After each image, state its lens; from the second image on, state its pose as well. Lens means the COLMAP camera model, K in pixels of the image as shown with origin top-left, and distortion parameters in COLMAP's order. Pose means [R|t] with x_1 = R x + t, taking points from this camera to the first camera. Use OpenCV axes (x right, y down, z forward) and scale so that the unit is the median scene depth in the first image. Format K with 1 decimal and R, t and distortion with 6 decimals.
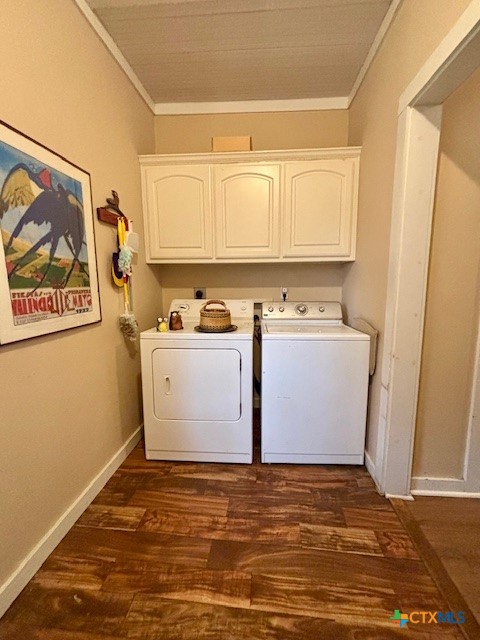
lens RADIAL K [[254.2, 0, 243.9], [0, 254.2, 318.9], [0, 0, 1]] dist [-0.030668, 0.005691]
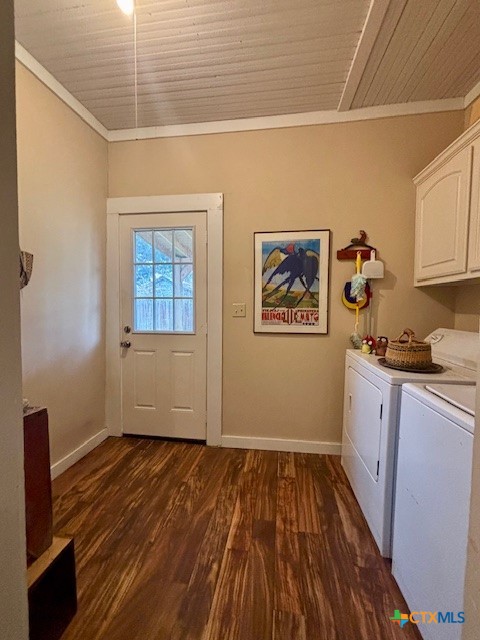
lens RADIAL K [[254.2, 0, 243.9], [0, 254.2, 318.9], [0, 0, 1]] dist [-0.030668, 0.005691]
pose [[-0.052879, 0.060704, -0.996754, 0.986199], [-0.155788, 0.985428, 0.068279, -0.115174], [0.986374, 0.158893, -0.042651, 0.738171]]
